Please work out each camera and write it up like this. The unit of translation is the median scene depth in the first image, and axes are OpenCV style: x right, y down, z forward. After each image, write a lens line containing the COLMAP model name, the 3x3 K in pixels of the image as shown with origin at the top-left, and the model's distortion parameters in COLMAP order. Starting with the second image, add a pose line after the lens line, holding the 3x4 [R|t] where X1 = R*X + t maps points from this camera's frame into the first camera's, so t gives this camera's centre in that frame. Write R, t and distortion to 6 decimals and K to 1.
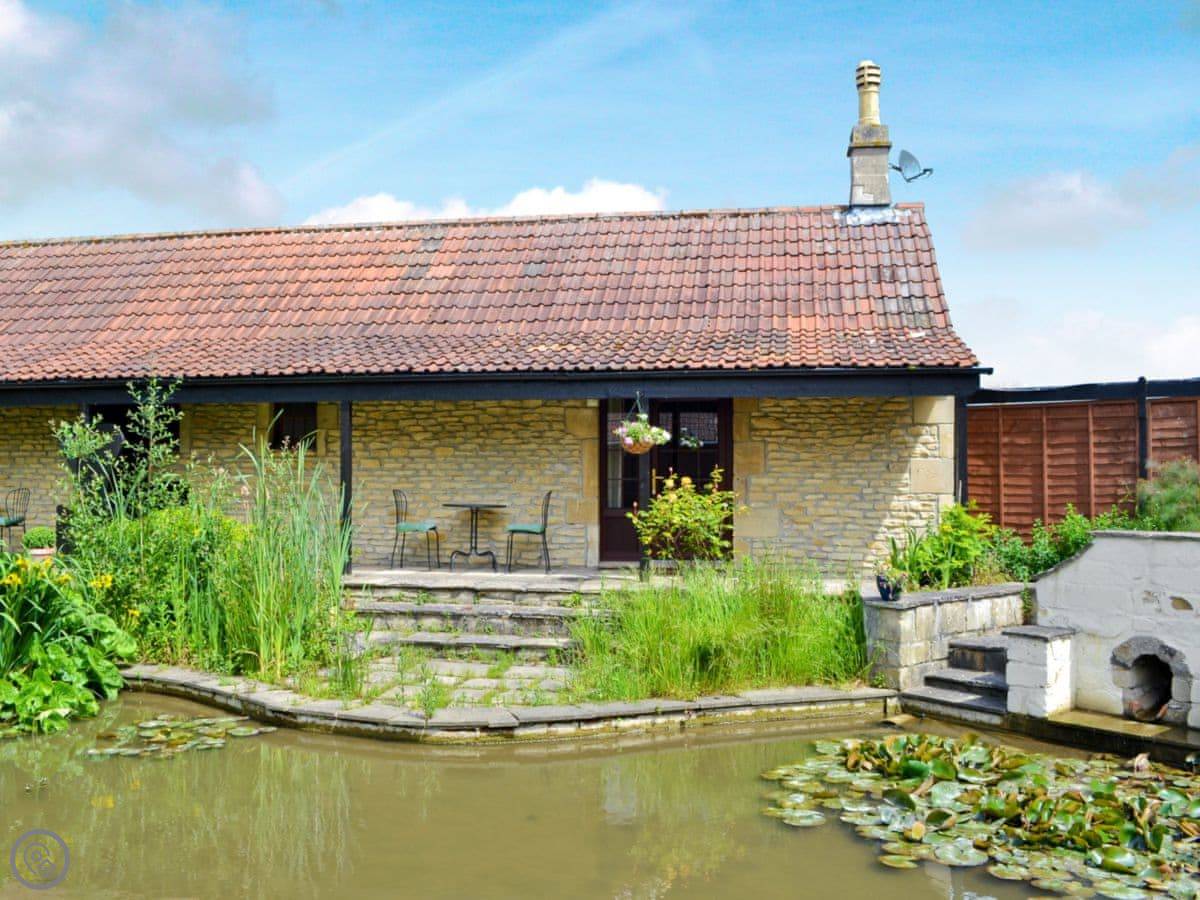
lens RADIAL K [[1165.2, 0, 600.0], [0, 1165.2, 450.0], [0, 0, 1]] dist [-0.079854, -0.001268]
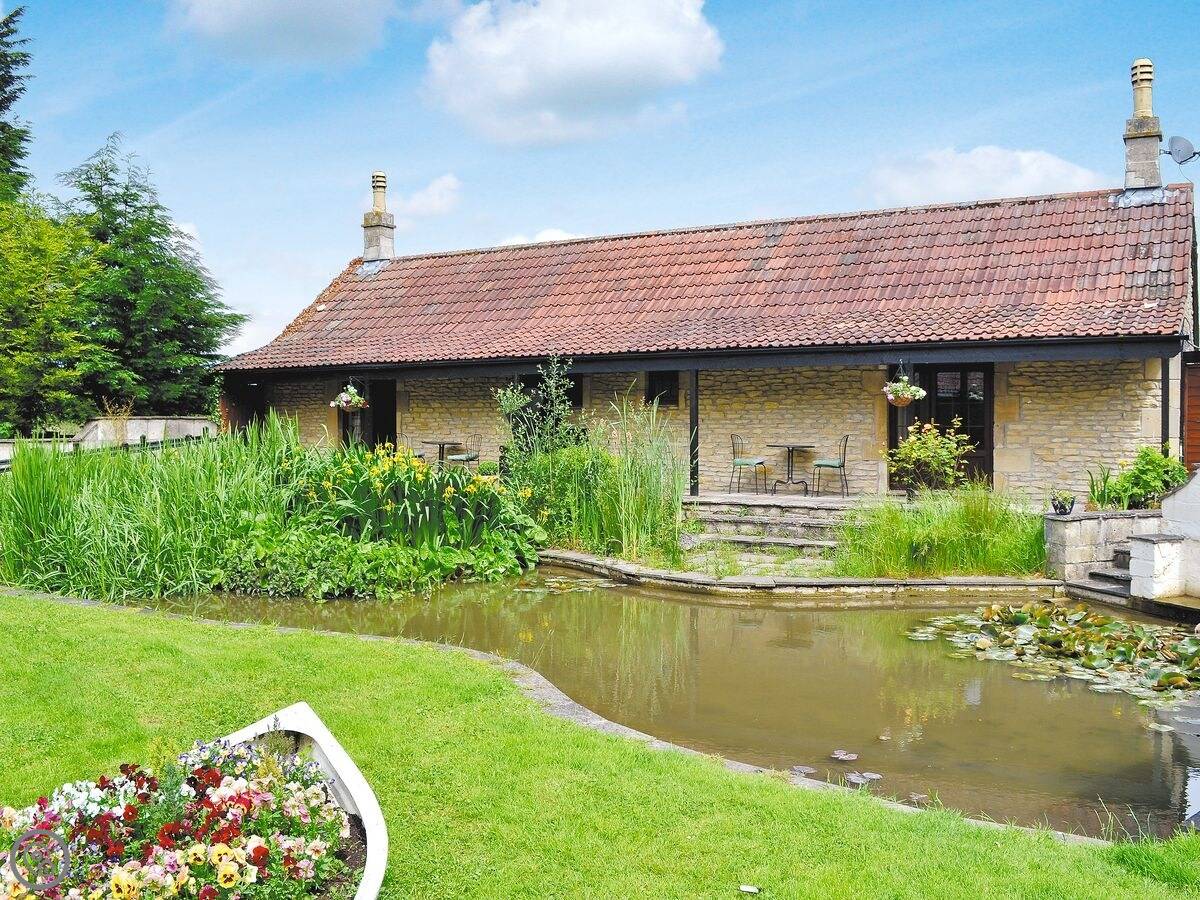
lens RADIAL K [[1165.2, 0, 600.0], [0, 1165.2, 450.0], [0, 0, 1]] dist [-0.079854, -0.001268]
pose [[0.934638, 0.004022, -0.355578, 0.175376], [0.011436, 0.999079, 0.041359, -0.005574], [0.355417, -0.042722, 0.933731, -0.343982]]
